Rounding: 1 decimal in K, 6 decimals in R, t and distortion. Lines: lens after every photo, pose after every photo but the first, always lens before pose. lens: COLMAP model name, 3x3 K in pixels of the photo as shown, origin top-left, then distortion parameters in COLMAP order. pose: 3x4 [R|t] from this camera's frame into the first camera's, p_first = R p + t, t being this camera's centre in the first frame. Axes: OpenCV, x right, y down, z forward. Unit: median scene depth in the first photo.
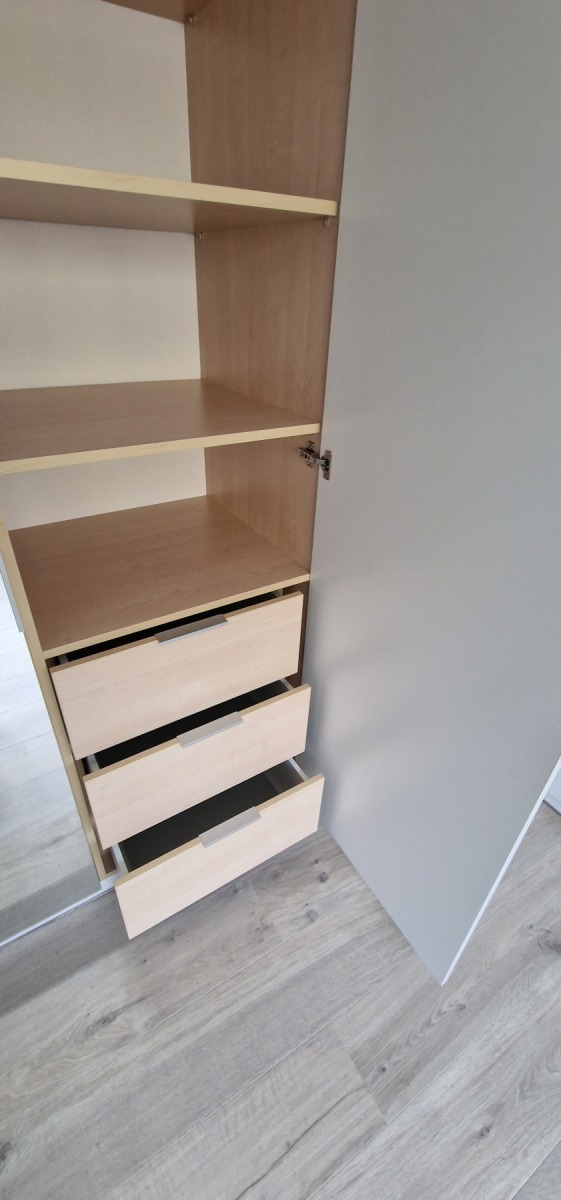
lens RADIAL K [[495.8, 0, 273.3], [0, 495.8, 606.2], [0, 0, 1]] dist [0.001794, -0.001151]
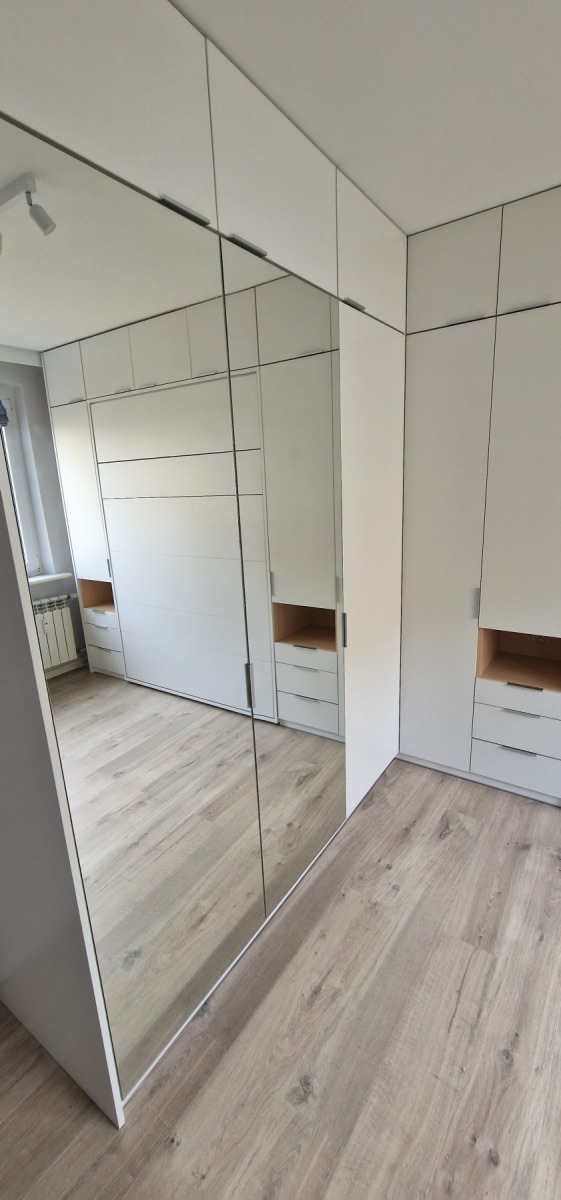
lens RADIAL K [[495.8, 0, 274.2], [0, 495.8, 607.3], [0, 0, 1]] dist [0.001794, -0.001151]
pose [[0.915214, -0.174121, 0.363408, -0.788601], [0.281473, 0.921586, -0.267305, 0.167823], [-0.288368, 0.346931, 0.892459, -0.631158]]
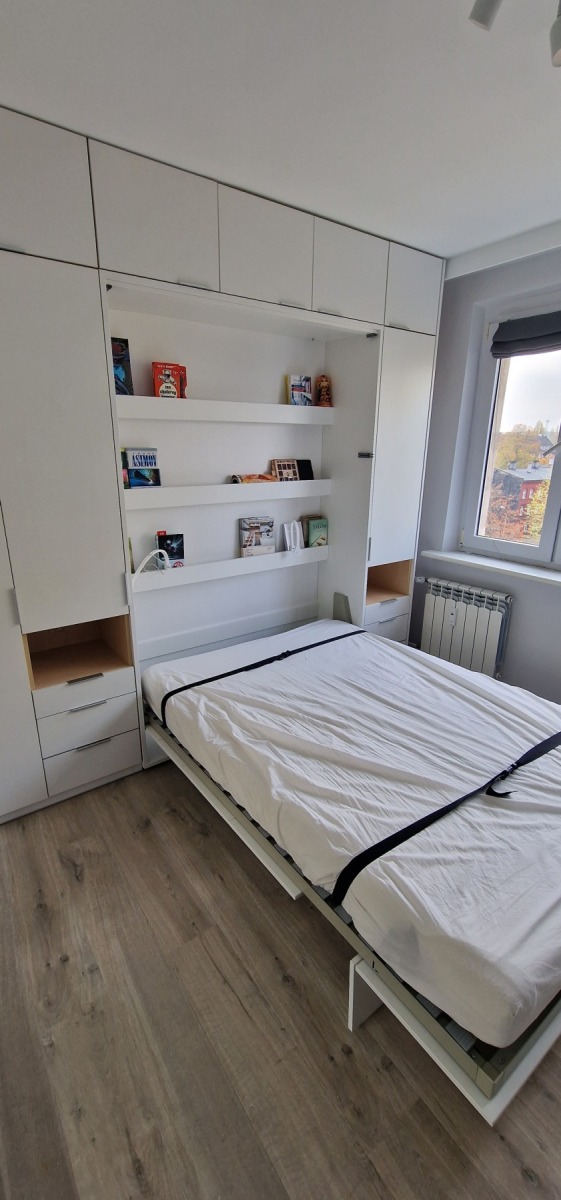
lens RADIAL K [[495.8, 0, 274.7], [0, 495.8, 603.9], [0, 0, 1]] dist [0.001794, -0.001151]
pose [[-0.081068, -0.334776, 0.938804, -0.945423], [0.542595, 0.775279, 0.323317, -0.250742], [-0.836074, 0.535601, 0.118798, 0.022755]]
